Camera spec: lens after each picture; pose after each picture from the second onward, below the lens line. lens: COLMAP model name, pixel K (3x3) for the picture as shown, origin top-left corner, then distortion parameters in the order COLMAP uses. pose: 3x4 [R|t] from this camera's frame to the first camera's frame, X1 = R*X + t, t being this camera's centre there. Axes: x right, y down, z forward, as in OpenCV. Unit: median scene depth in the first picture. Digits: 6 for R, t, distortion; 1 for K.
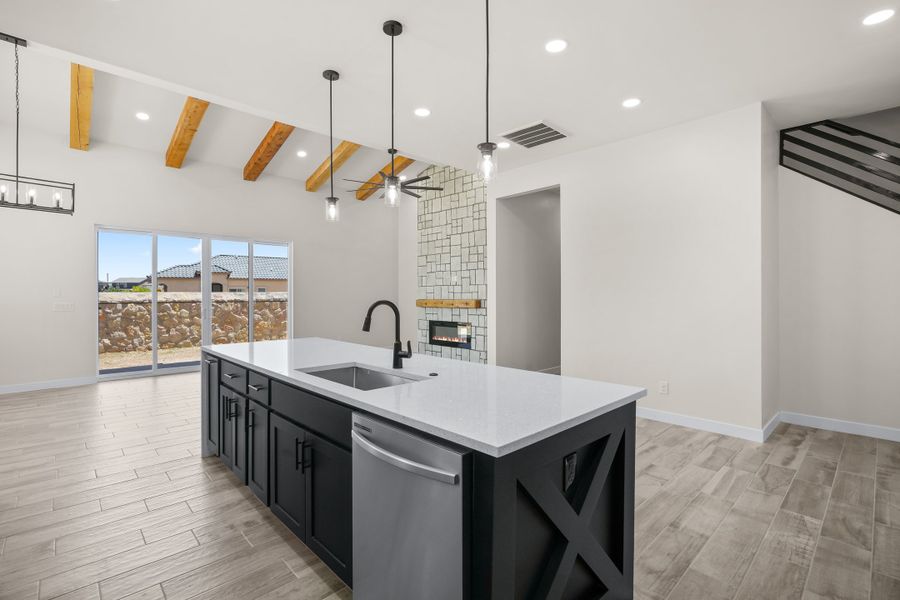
lens RADIAL K [[416.0, 0, 450.0], [0, 416.0, 300.0], [0, 0, 1]] dist [-0.000812, 0.000396]
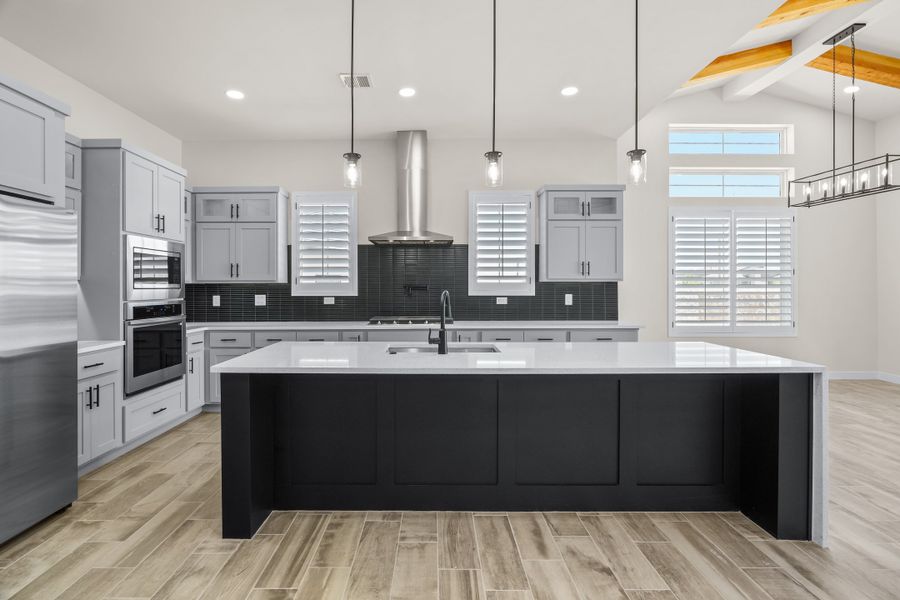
lens RADIAL K [[425.2, 0, 432.9], [0, 425.2, 287.6], [0, 0, 1]] dist [-0.003113, -0.000024]
pose [[-0.693802, 0.003297, -0.720158, 0.364002], [-0.006977, 0.999912, 0.011300, -0.009520], [0.720132, 0.012865, -0.693718, 0.923884]]
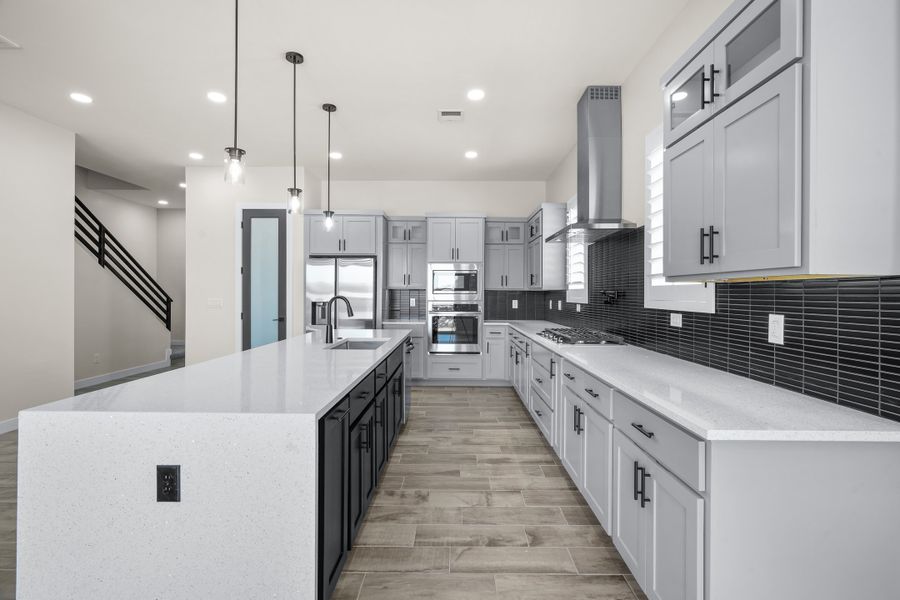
lens RADIAL K [[410.8, 0, 449.8], [0, 410.8, 294.7], [0, 0, 1]] dist [-0.001722, 0.000169]
pose [[-0.714463, -0.004356, 0.699659, -0.743504], [0.004630, 0.999929, 0.010954, -0.006773], [-0.699658, 0.011065, -0.714393, 0.907430]]
